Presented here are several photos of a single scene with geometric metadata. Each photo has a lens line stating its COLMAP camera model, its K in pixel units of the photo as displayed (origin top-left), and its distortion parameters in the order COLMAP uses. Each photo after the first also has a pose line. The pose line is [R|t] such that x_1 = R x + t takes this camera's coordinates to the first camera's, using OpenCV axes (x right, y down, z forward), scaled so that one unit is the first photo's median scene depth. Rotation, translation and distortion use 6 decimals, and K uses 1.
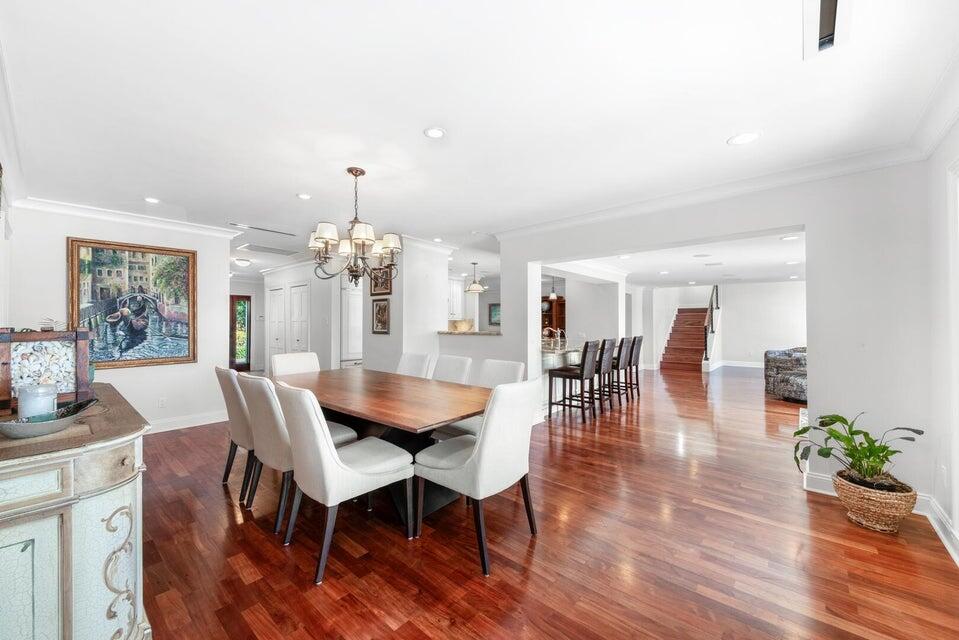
lens RADIAL K [[400.1, 0, 478.5], [0, 400.1, 318.2], [0, 0, 1]] dist [0.002009, -0.000129]
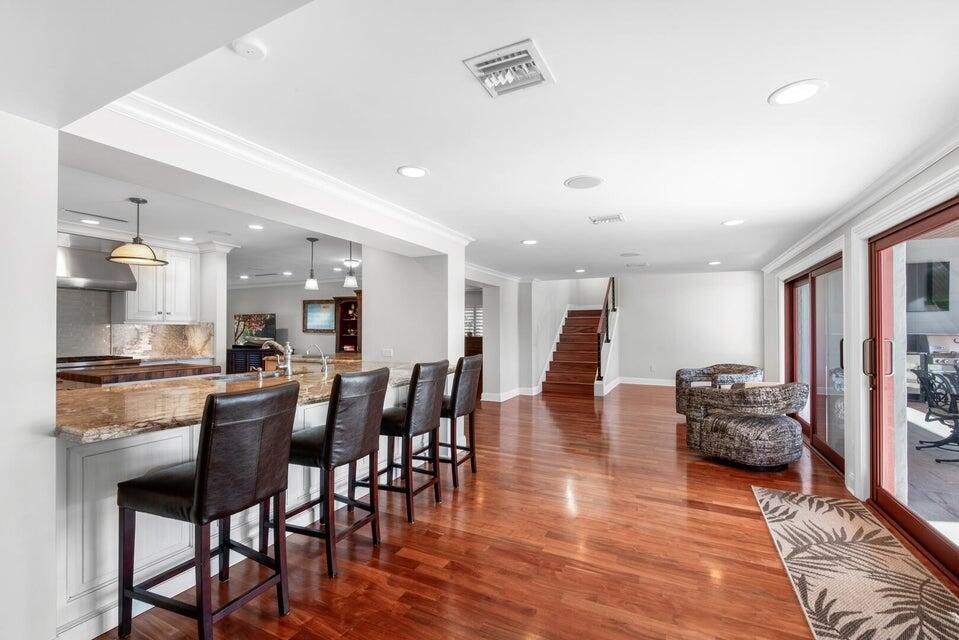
lens RADIAL K [[406.5, 0, 486.0], [0, 406.5, 328.0], [0, 0, 1]] dist [0.032181, 0.000045]
pose [[0.972008, -0.000124, 0.234949, 0.191843], [-0.002600, 0.999933, 0.011285, 0.001880], [-0.234935, -0.011580, 0.971942, 0.326269]]
